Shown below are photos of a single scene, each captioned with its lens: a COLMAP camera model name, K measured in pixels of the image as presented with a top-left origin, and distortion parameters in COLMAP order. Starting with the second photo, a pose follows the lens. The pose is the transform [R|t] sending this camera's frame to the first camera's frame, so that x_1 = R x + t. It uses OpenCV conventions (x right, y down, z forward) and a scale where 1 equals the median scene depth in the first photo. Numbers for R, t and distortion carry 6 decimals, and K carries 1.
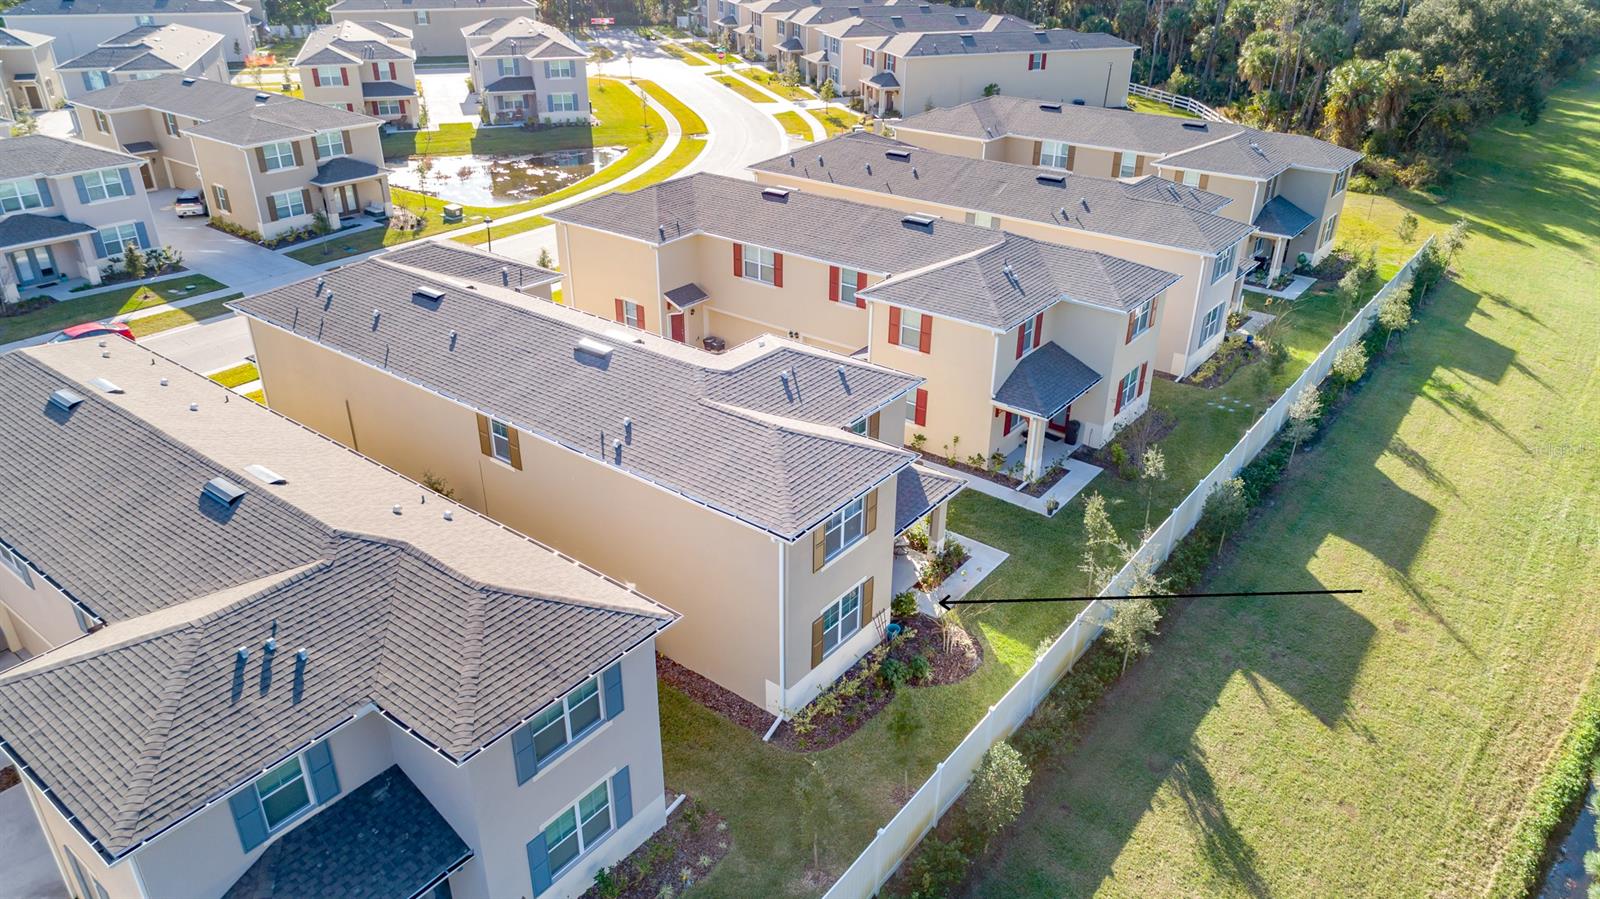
lens RADIAL K [[1070.5, 0, 802.7], [0, 1070.5, 452.1], [0, 0, 1]] dist [0.015200, 0.009486]
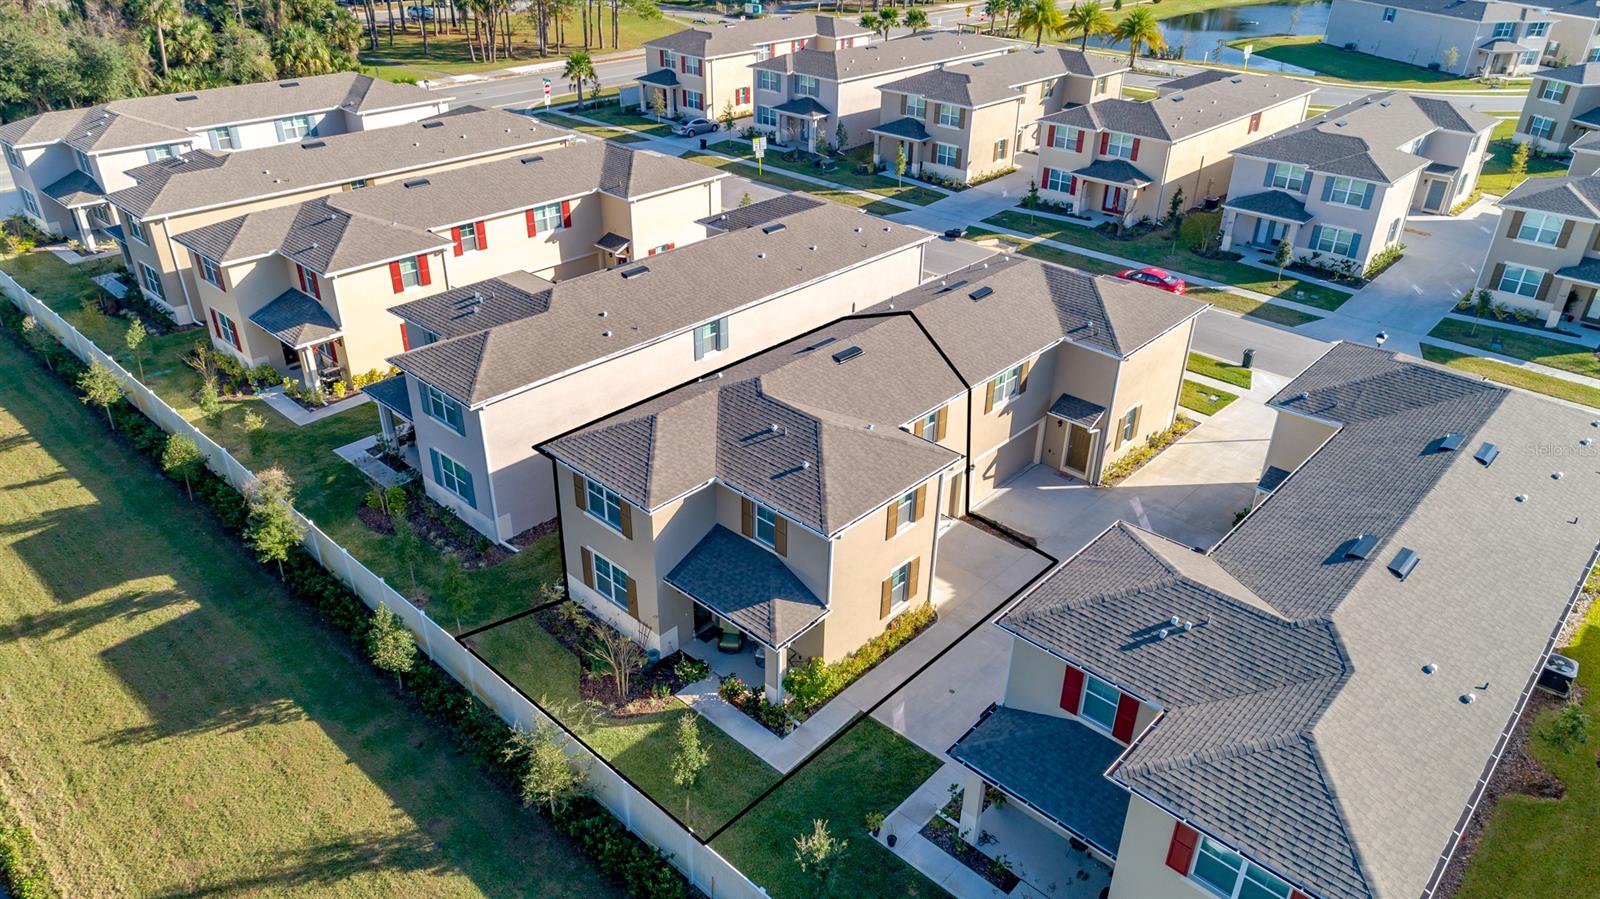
lens RADIAL K [[1070.5, 0, 796.0], [0, 1070.5, 451.6], [0, 0, 1]] dist [0.015200, 0.009486]
pose [[-0.085060, 0.484475, -0.870660, 0.486458], [-0.475426, 0.748201, 0.462780, -0.294778], [0.875634, 0.453299, 0.166690, 0.456682]]
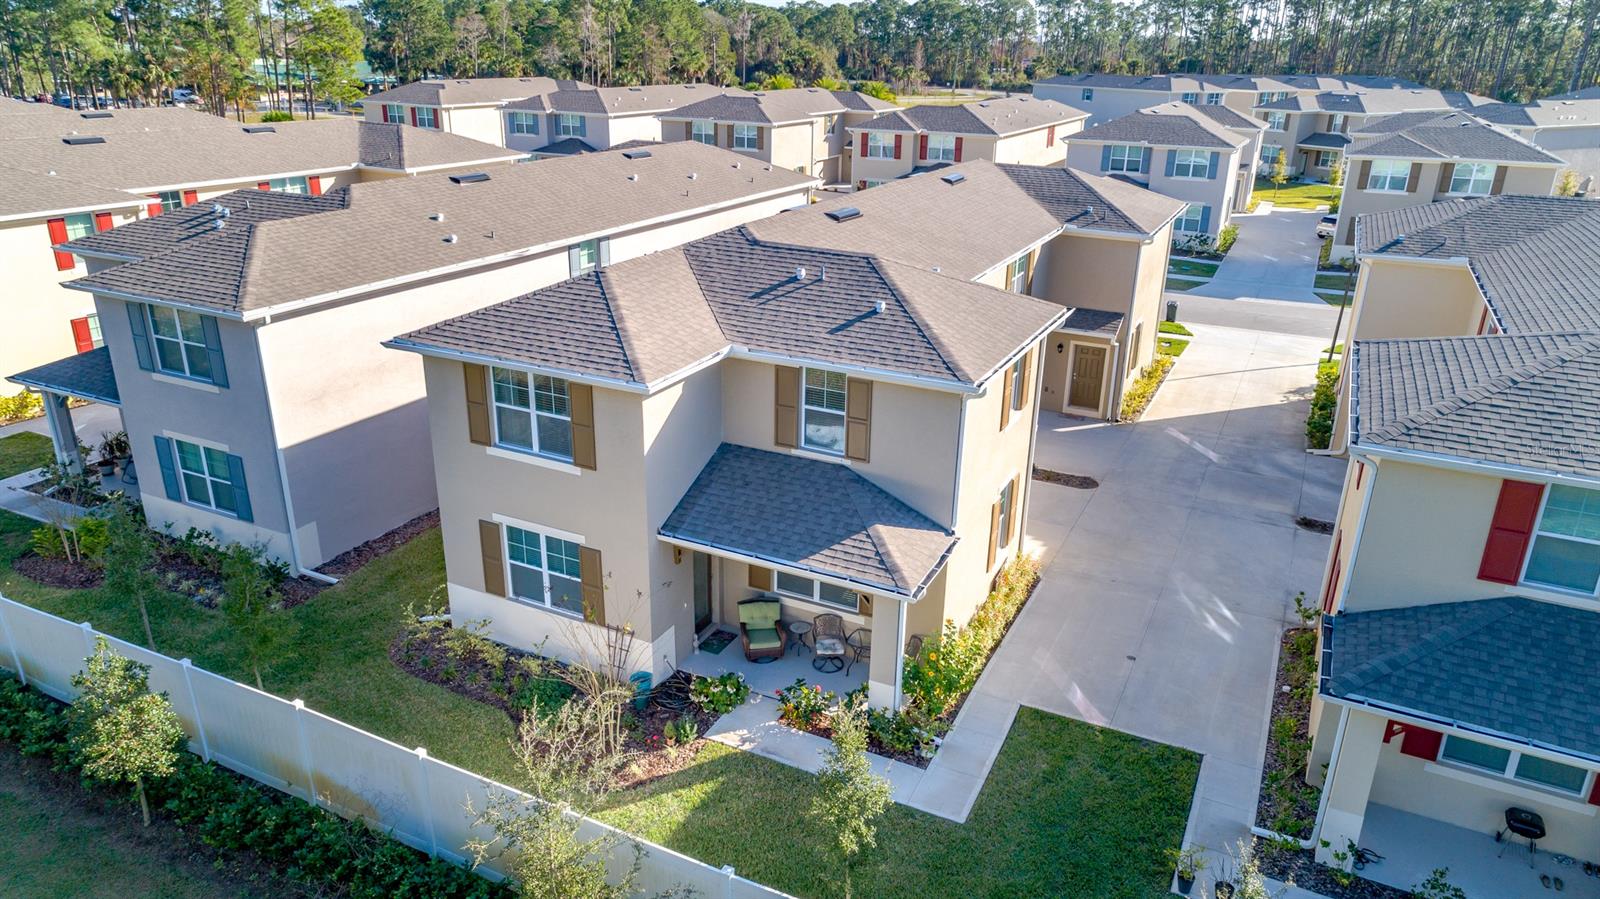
lens RADIAL K [[1070.5, 0, 797.5], [0, 1070.5, 448.7], [0, 0, 1]] dist [0.015200, 0.009486]
pose [[0.199898, 0.349715, -0.915281, 0.329543], [-0.468985, 0.854328, 0.224000, -0.067303], [0.860287, 0.384476, 0.334789, 0.439202]]
